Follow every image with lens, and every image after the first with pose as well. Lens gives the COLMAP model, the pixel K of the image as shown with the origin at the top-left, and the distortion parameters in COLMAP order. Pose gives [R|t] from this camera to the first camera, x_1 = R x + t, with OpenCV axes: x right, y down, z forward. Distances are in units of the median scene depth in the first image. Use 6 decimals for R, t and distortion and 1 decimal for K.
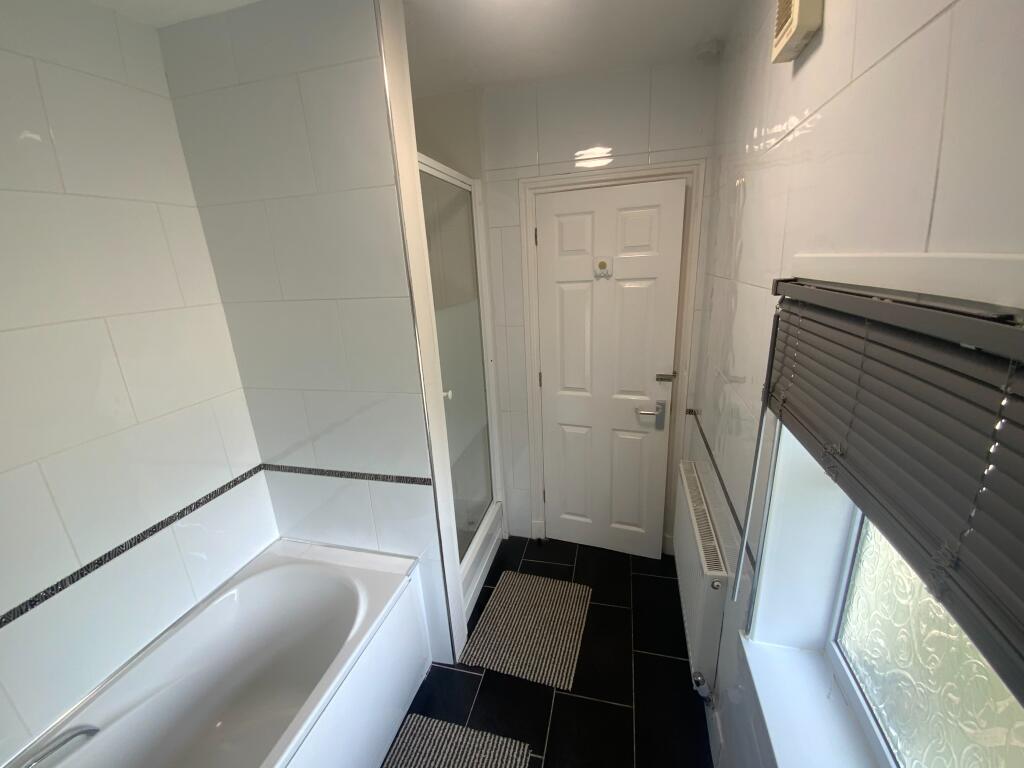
lens RADIAL K [[416.2, 0, 512.0], [0, 416.2, 384.0], [0, 0, 1]] dist [-0.001361, -0.000224]
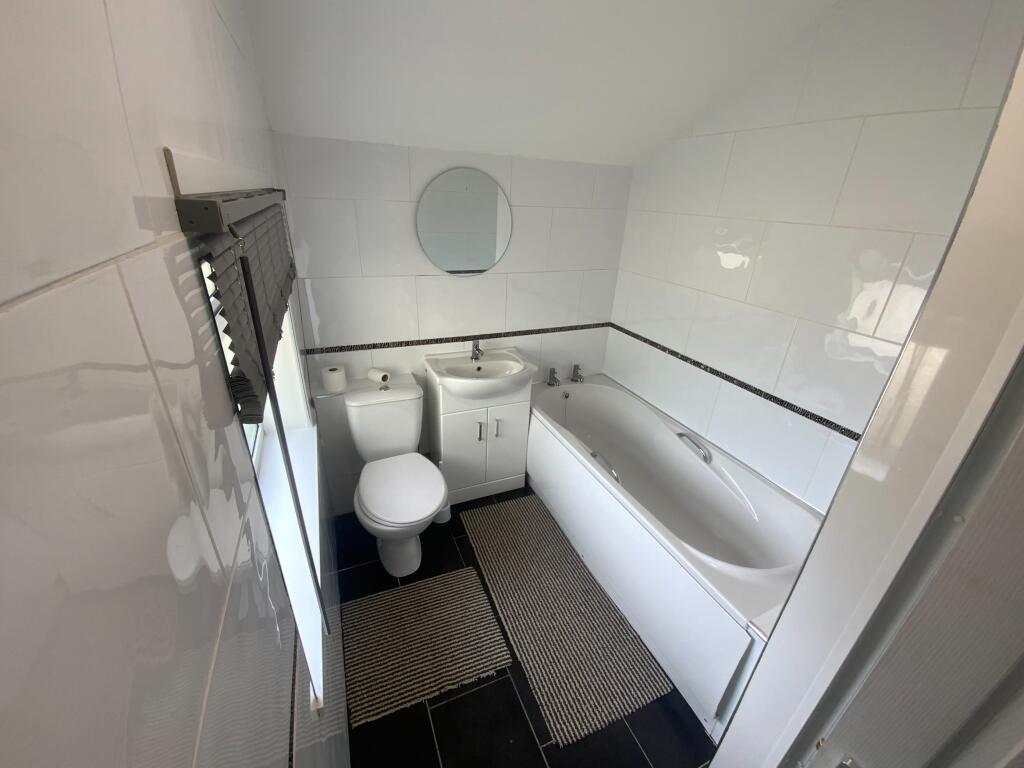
lens RADIAL K [[416.2, 0, 512.0], [0, 416.2, 384.0], [0, 0, 1]] dist [-0.001361, -0.000224]
pose [[-0.790753, 0.262973, -0.552770, 0.424733], [-0.172926, 0.770272, 0.613822, -0.281696], [0.587202, 0.580970, -0.563620, 1.014497]]
